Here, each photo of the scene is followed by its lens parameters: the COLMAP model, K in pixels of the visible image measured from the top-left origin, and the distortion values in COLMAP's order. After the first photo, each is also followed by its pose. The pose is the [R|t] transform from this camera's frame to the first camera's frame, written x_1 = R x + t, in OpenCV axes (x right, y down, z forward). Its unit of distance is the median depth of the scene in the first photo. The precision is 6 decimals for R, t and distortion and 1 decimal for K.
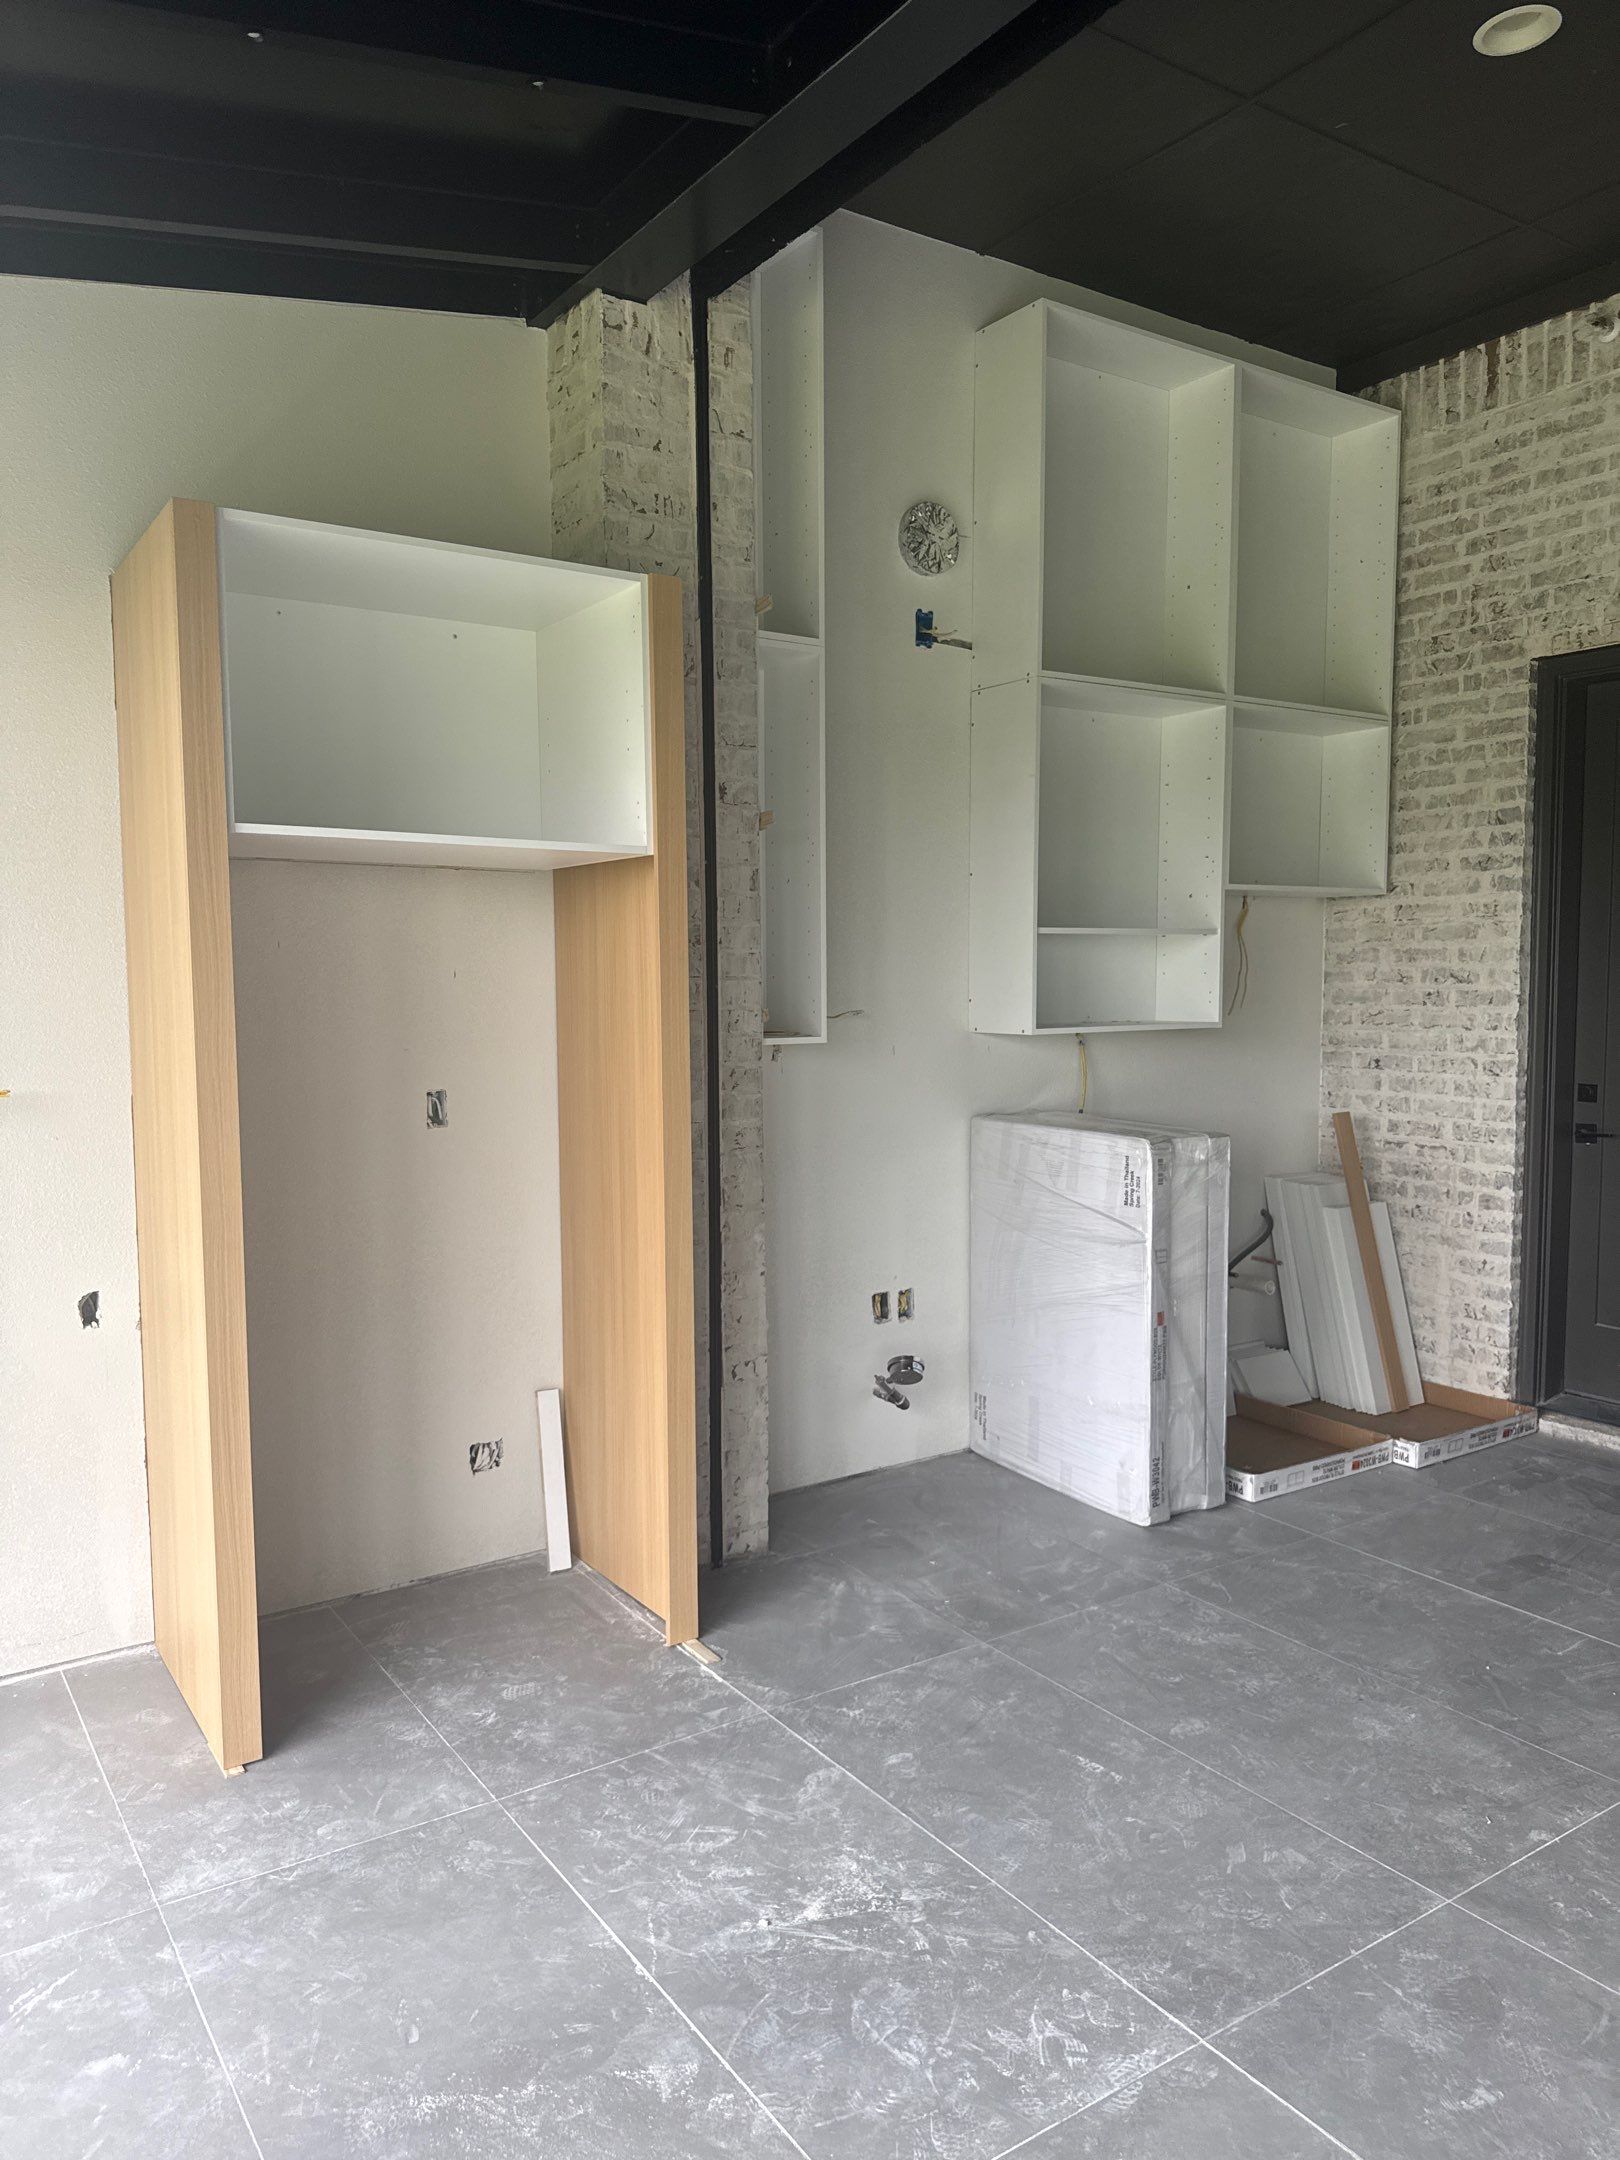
lens RADIAL K [[1539.6, 0, 810.0], [0, 1539.6, 1080.0], [0, 0, 1]] dist [0.049032, -0.057726]
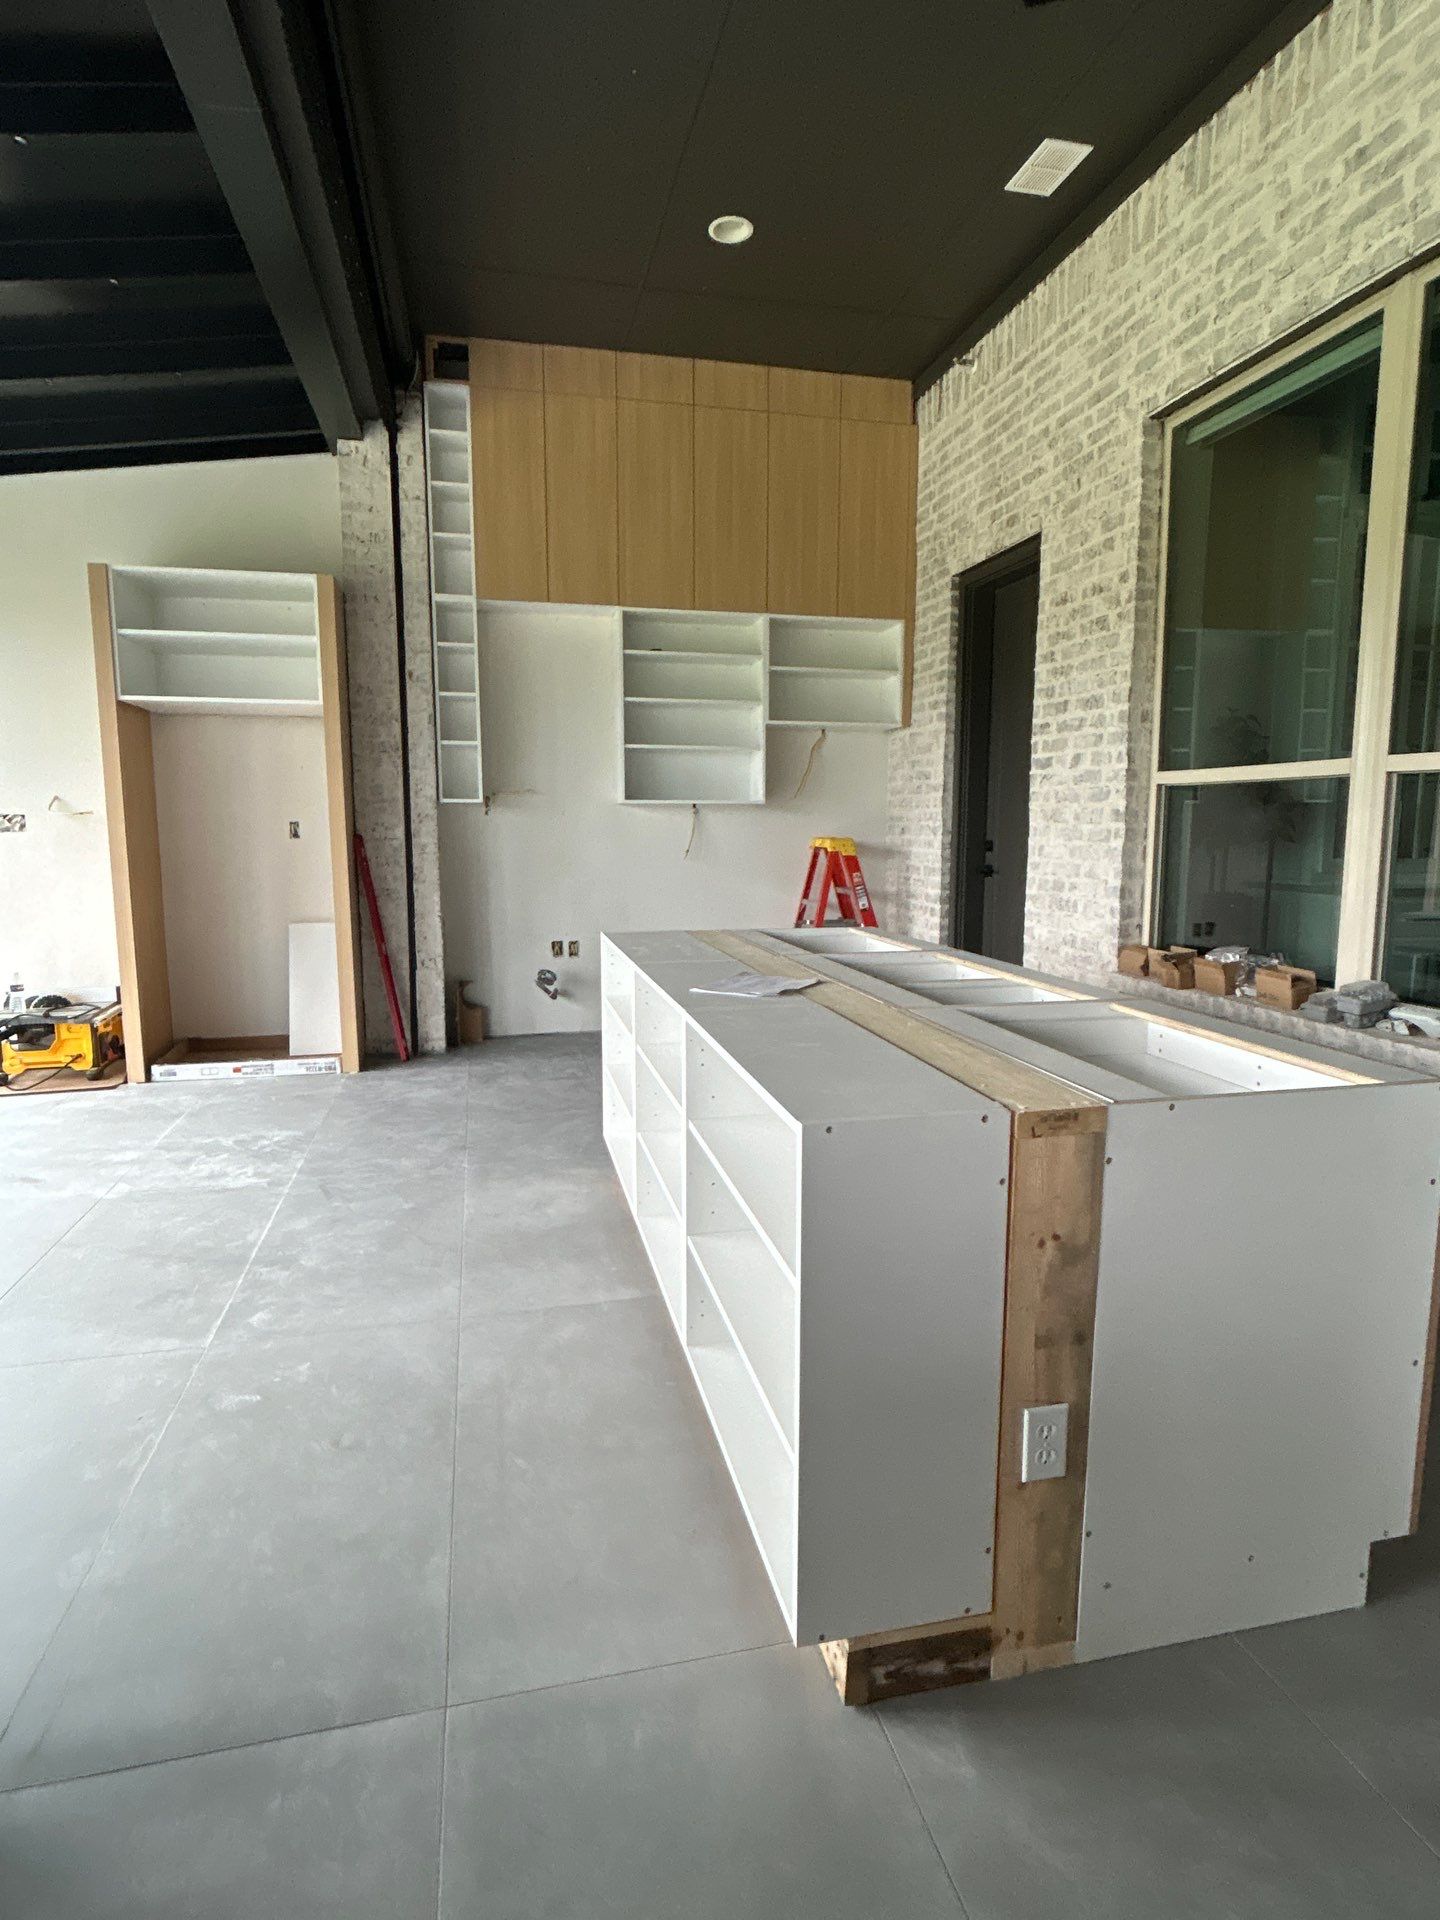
lens RADIAL K [[1031.9, 0, 716.3], [0, 1031.9, 958.7], [0, 0, 1]] dist [-0.001399, 0.000500]
pose [[0.933756, 0.052214, -0.354081, 0.629928], [-0.030628, 0.997330, 0.066300, 0.063577], [0.356597, -0.051063, 0.932862, -0.115097]]
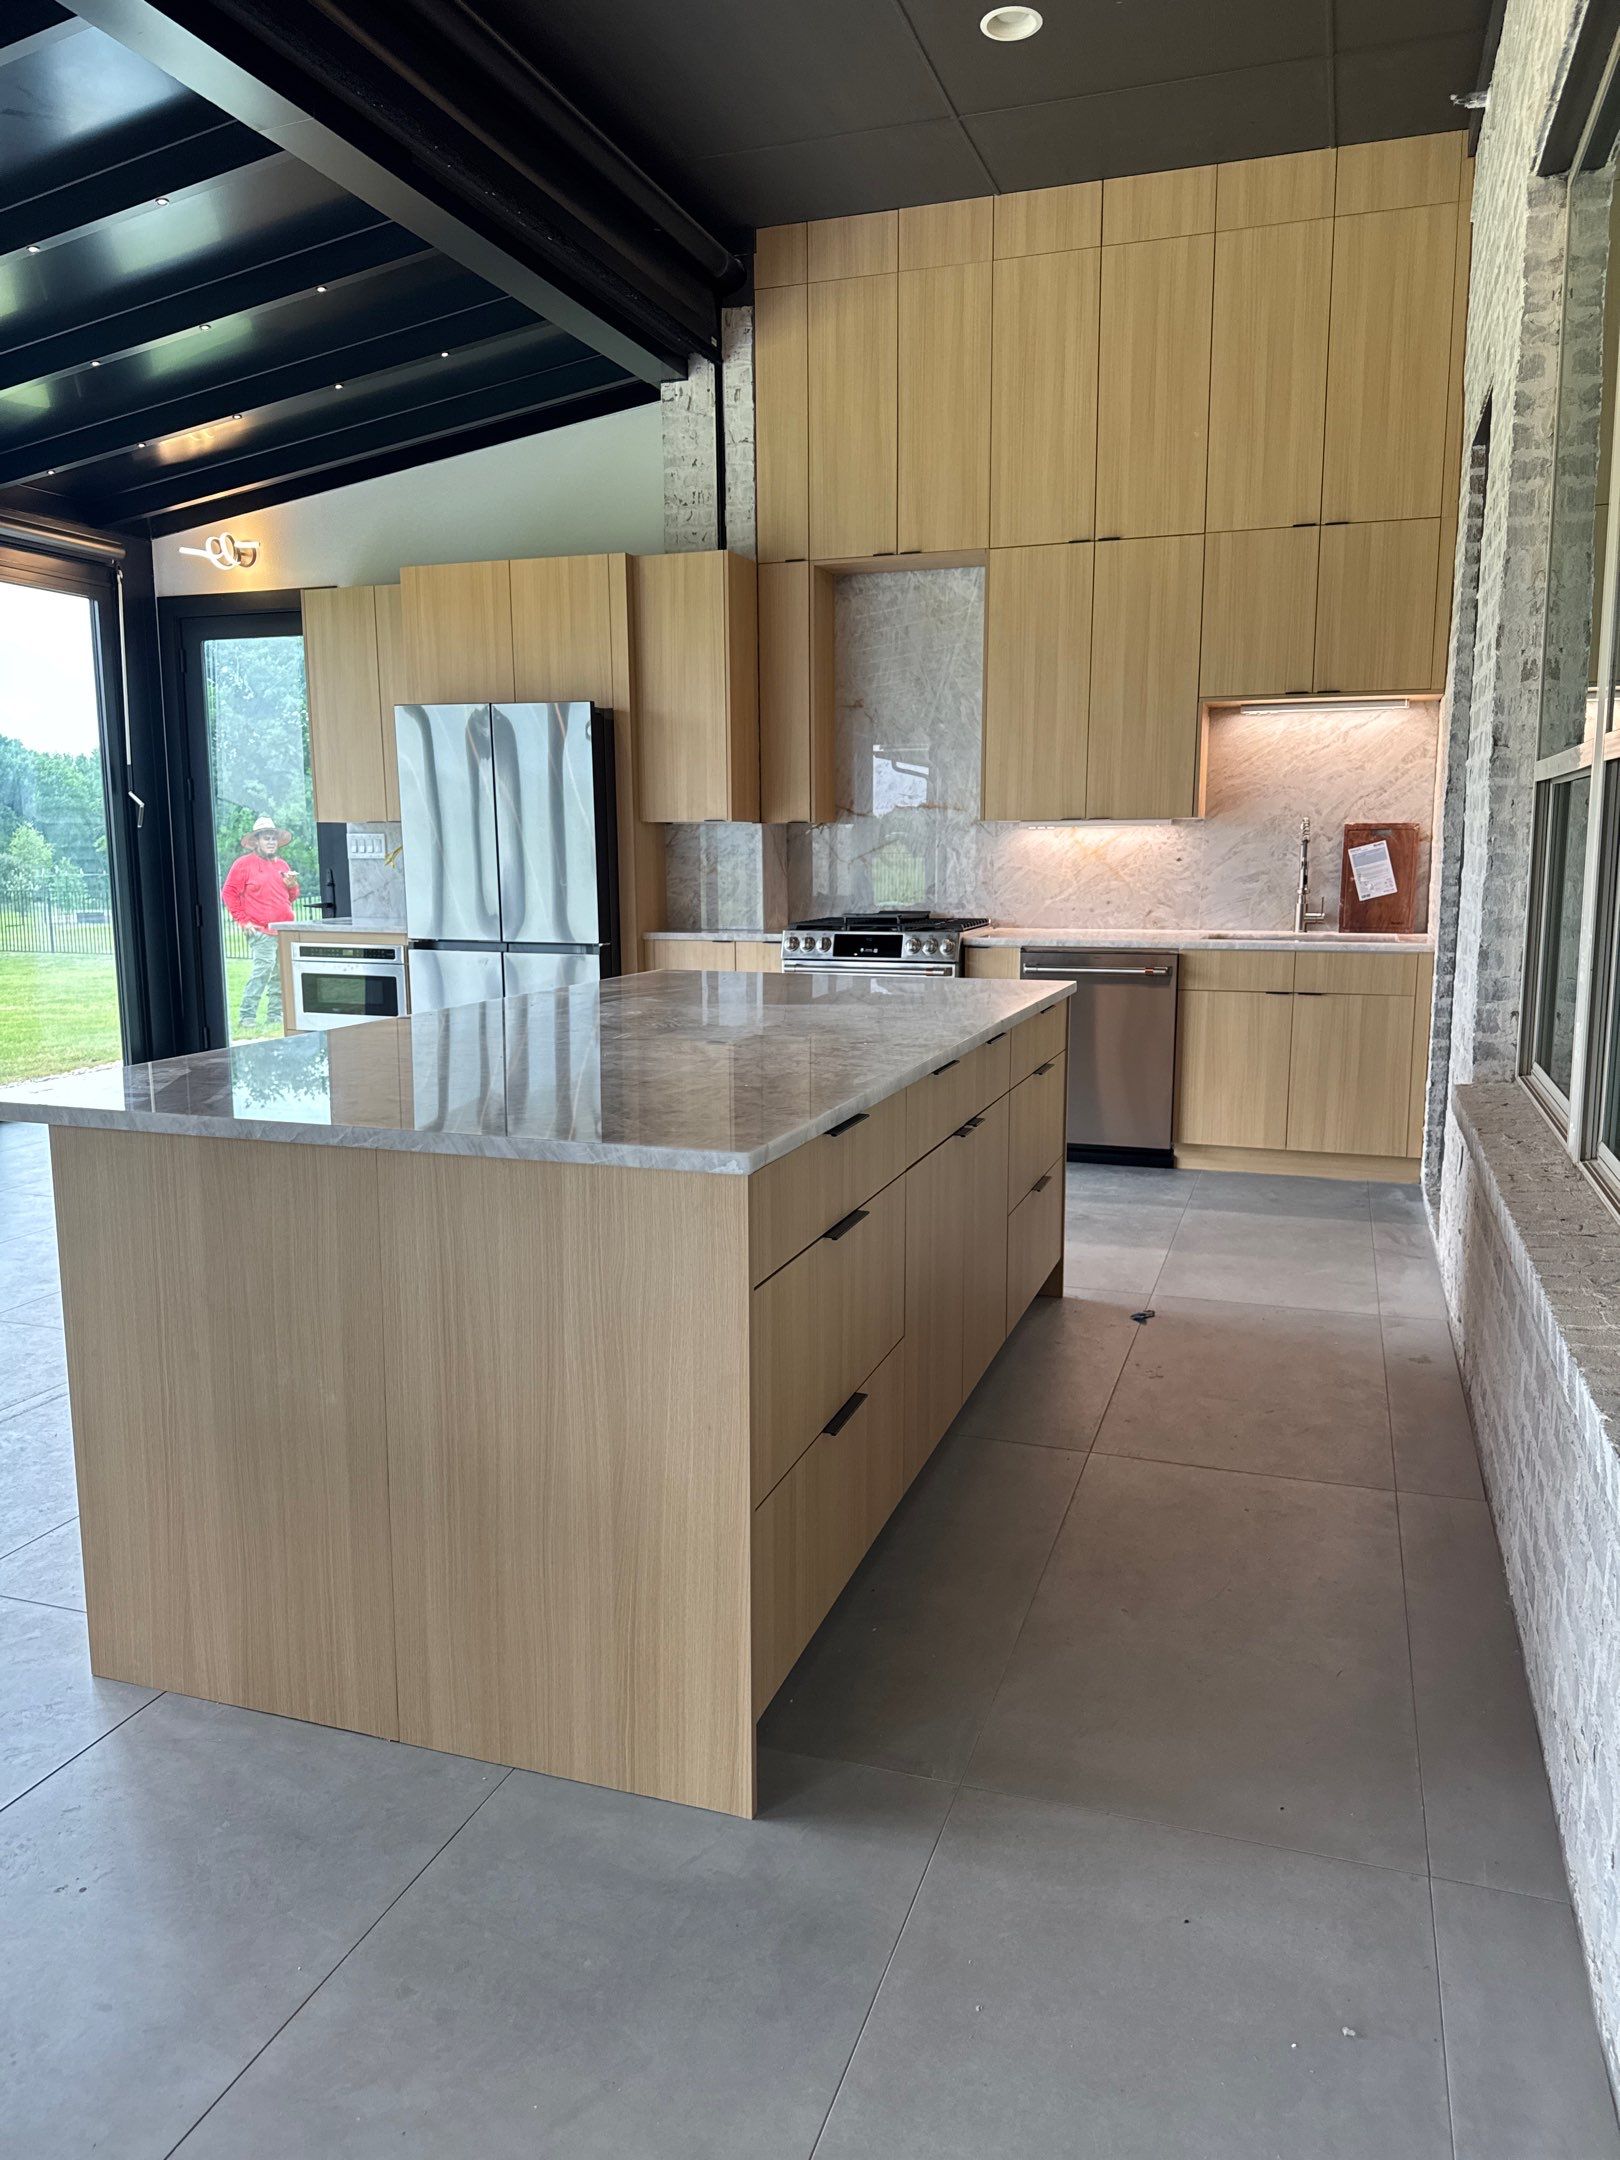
lens RADIAL K [[1521.8, 0, 807.1], [0, 1521.8, 1075.4], [0, 0, 1]] dist [0.142816, -0.253980]
pose [[0.603155, 0.123901, -0.787942, 1.036014], [-0.056767, 0.992025, 0.112538, 0.046264], [0.795601, -0.023149, 0.605379, 0.035809]]
